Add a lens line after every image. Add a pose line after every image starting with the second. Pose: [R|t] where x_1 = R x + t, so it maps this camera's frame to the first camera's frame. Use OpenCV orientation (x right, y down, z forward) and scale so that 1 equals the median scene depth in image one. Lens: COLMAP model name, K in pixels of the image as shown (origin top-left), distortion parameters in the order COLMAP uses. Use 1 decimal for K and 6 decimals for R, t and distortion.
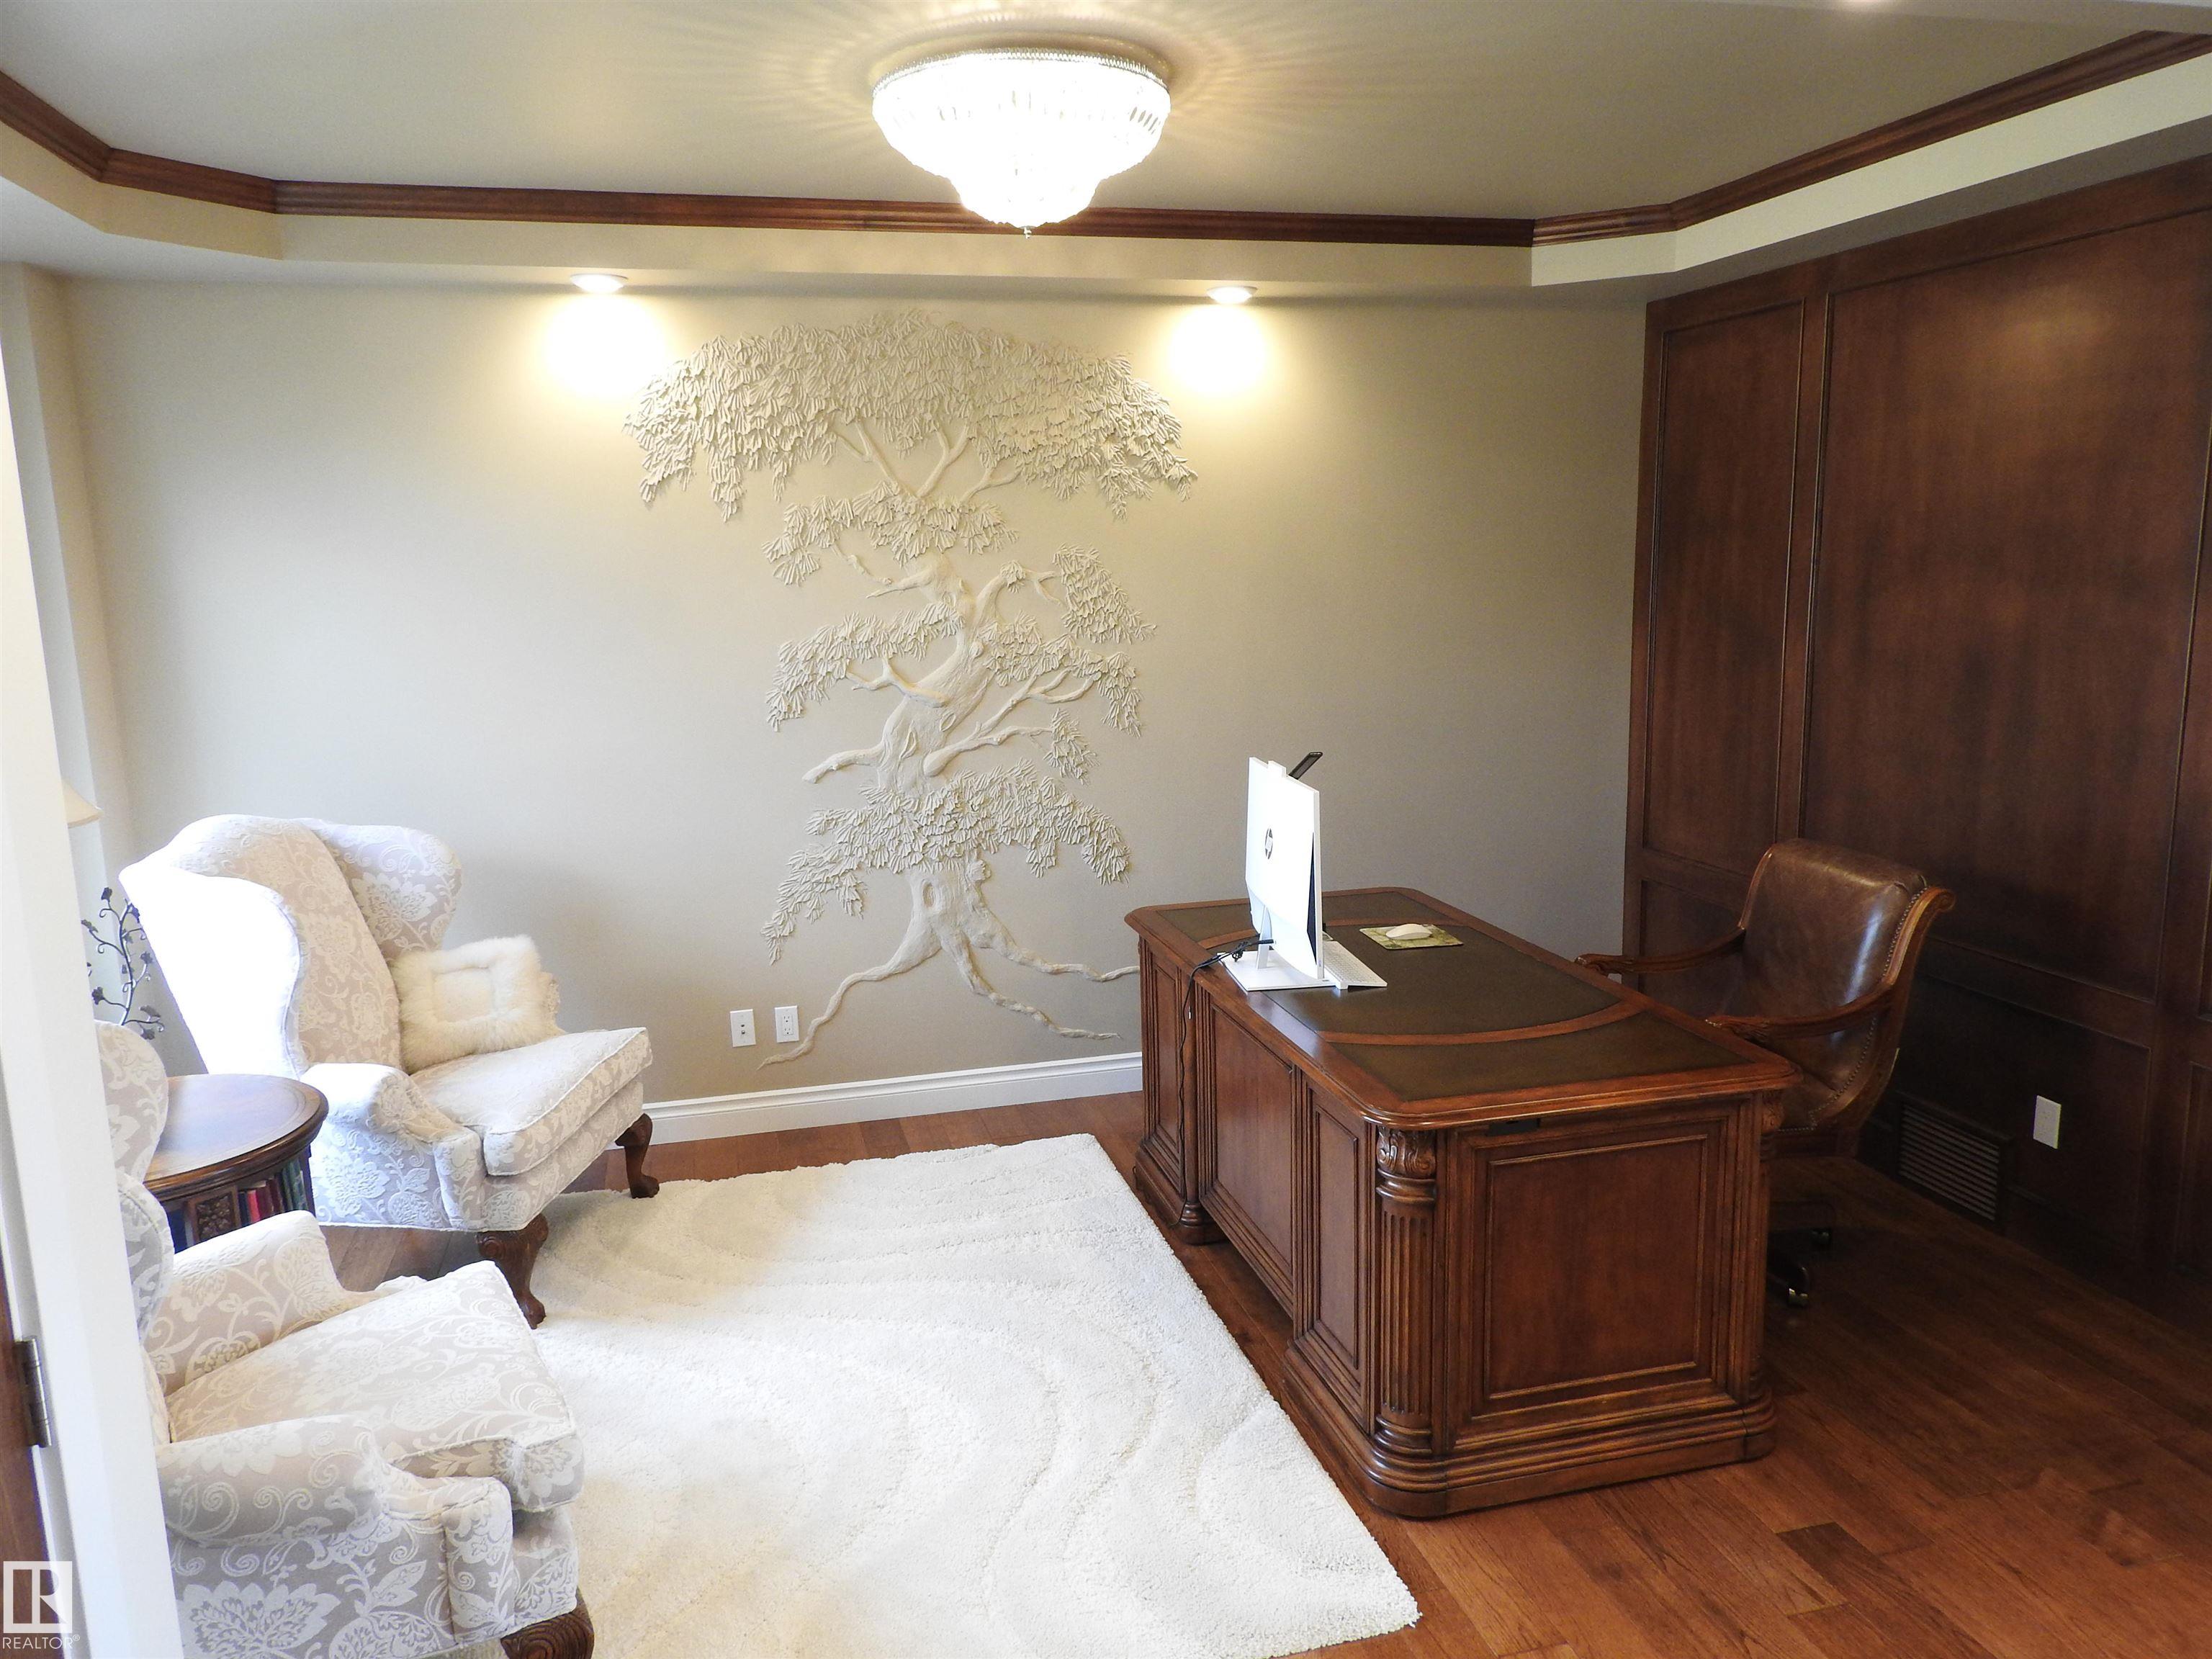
lens RADIAL K [[1592.5, 0, 1106.0], [0, 1592.5, 829.5], [0, 0, 1]] dist [0.014917, -0.005416]
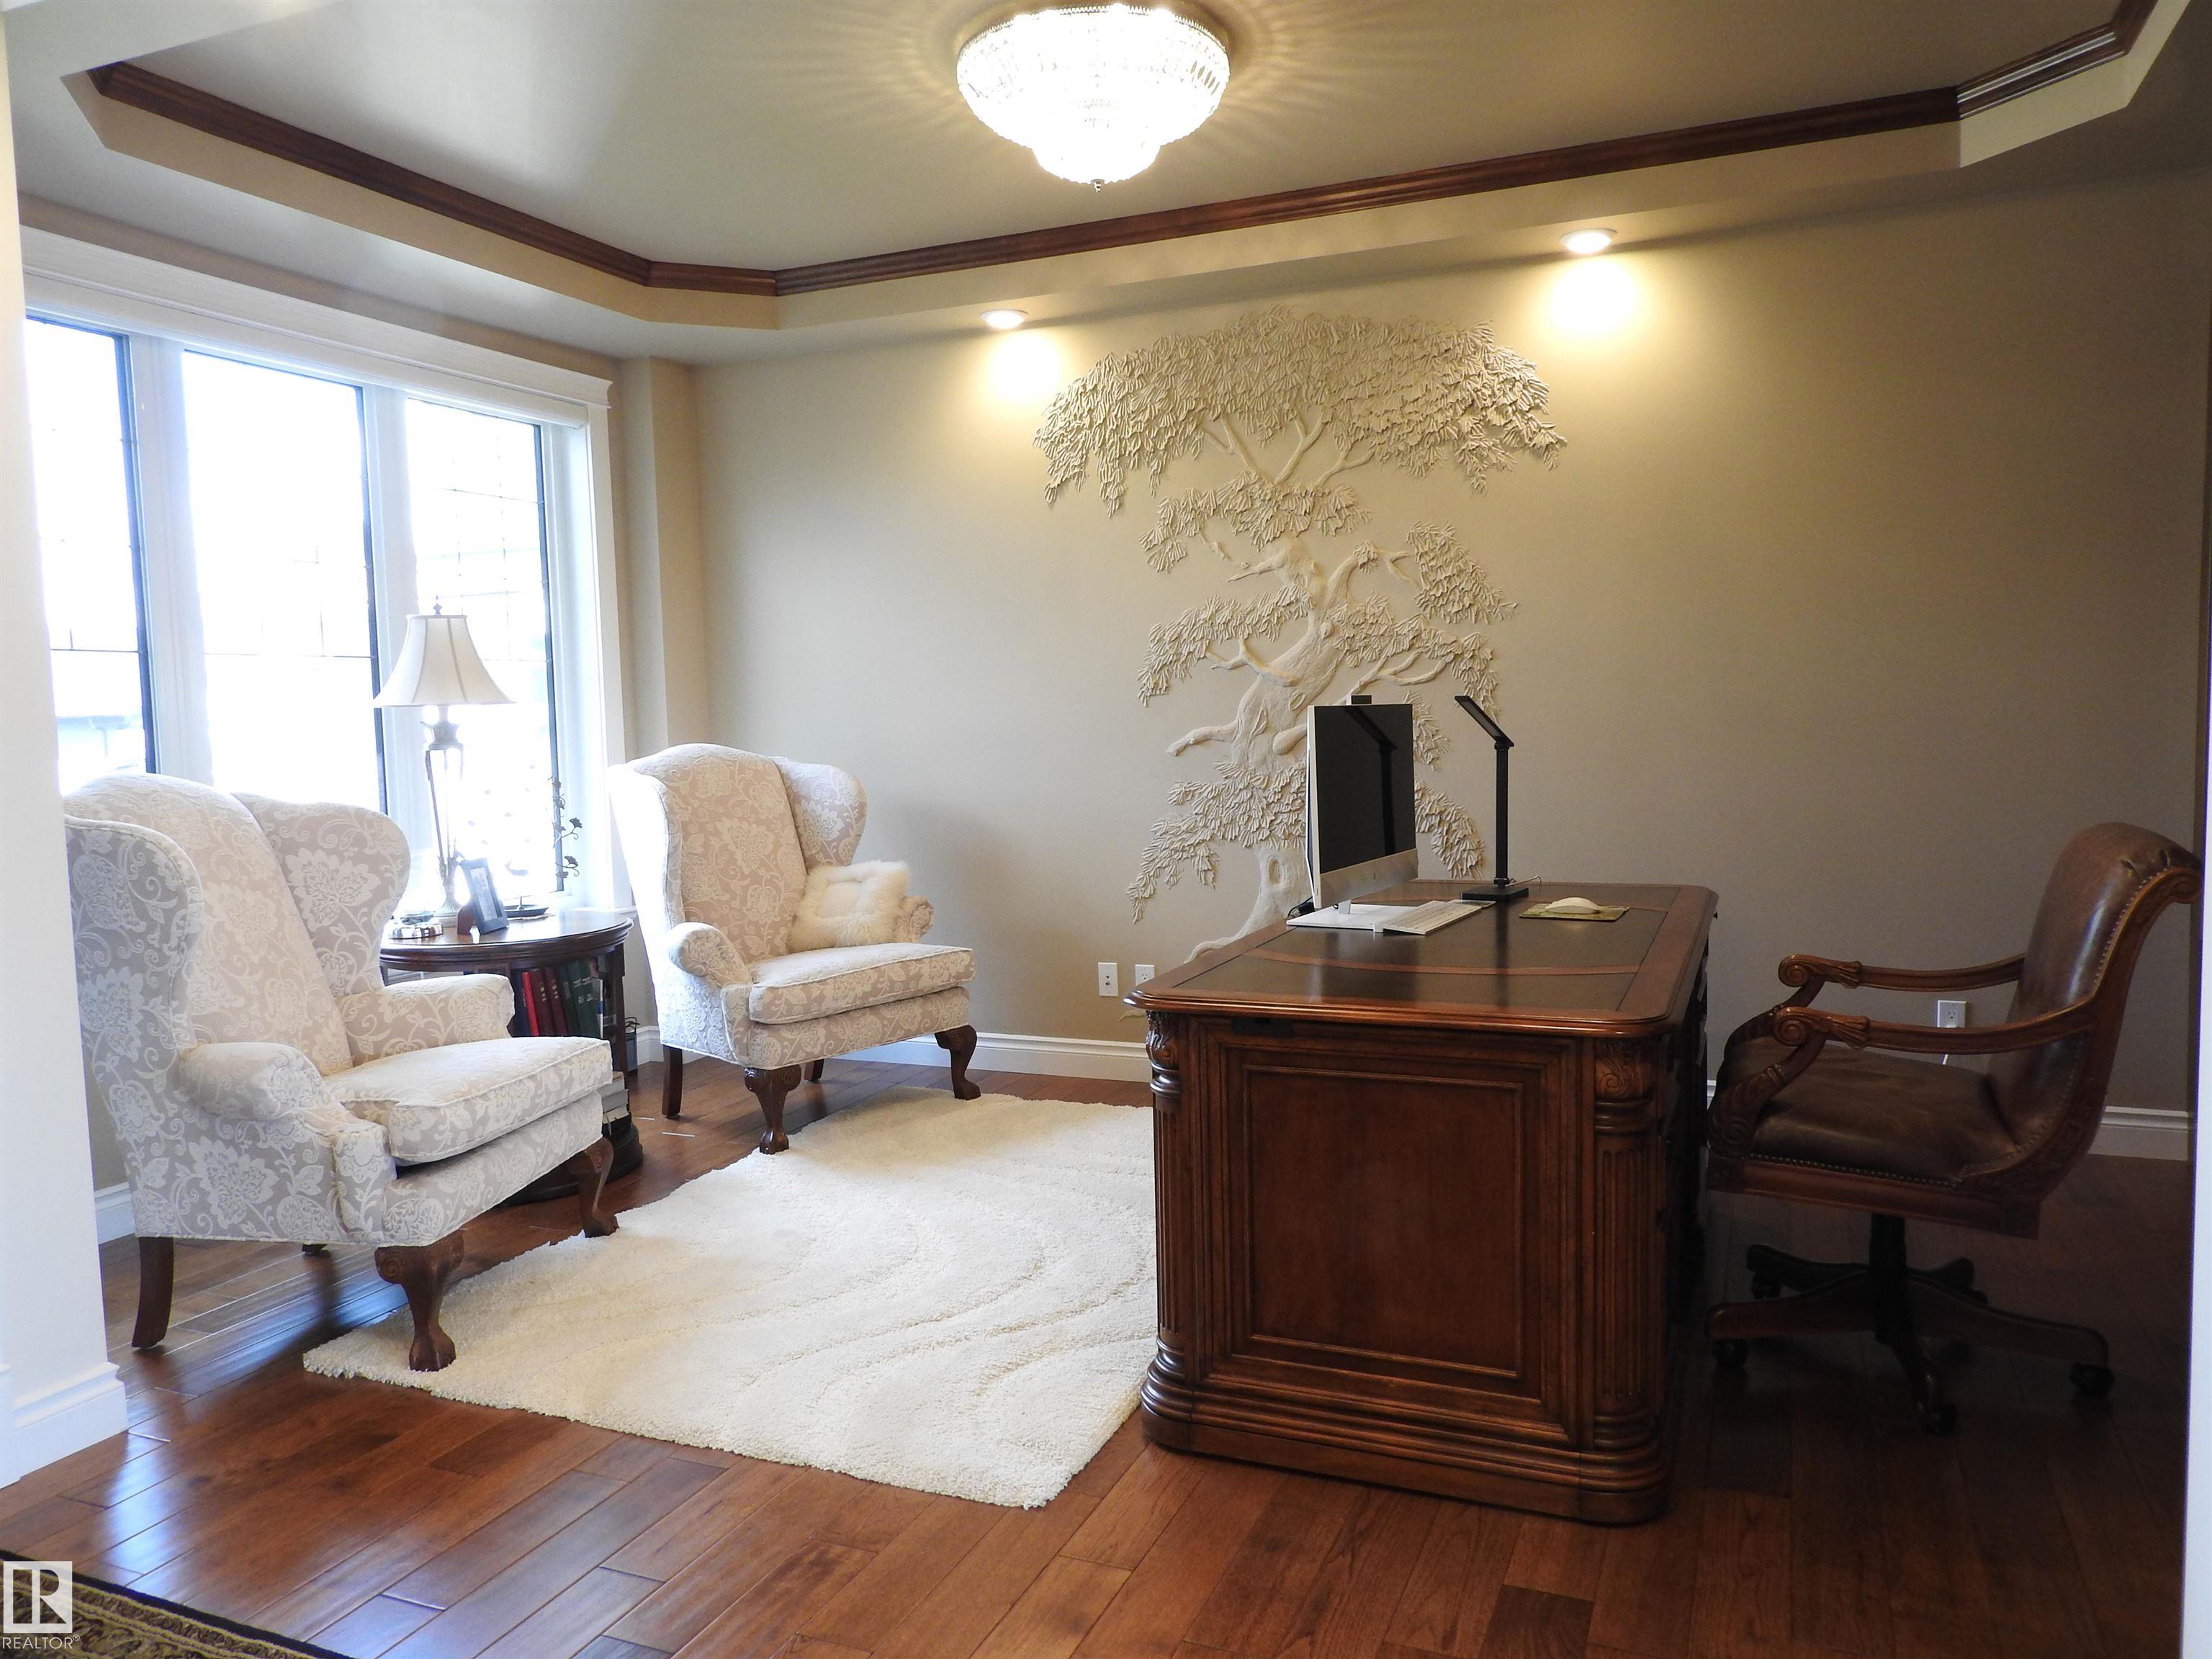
lens RADIAL K [[1592.5, 0, 1106.0], [0, 1592.5, 829.5], [0, 0, 1]] dist [0.014917, -0.005416]
pose [[0.791144, 0.051113, -0.609490, 0.448063], [-0.100099, 0.993886, -0.046583, 0.076802], [0.603383, 0.097863, 0.791424, 0.133111]]
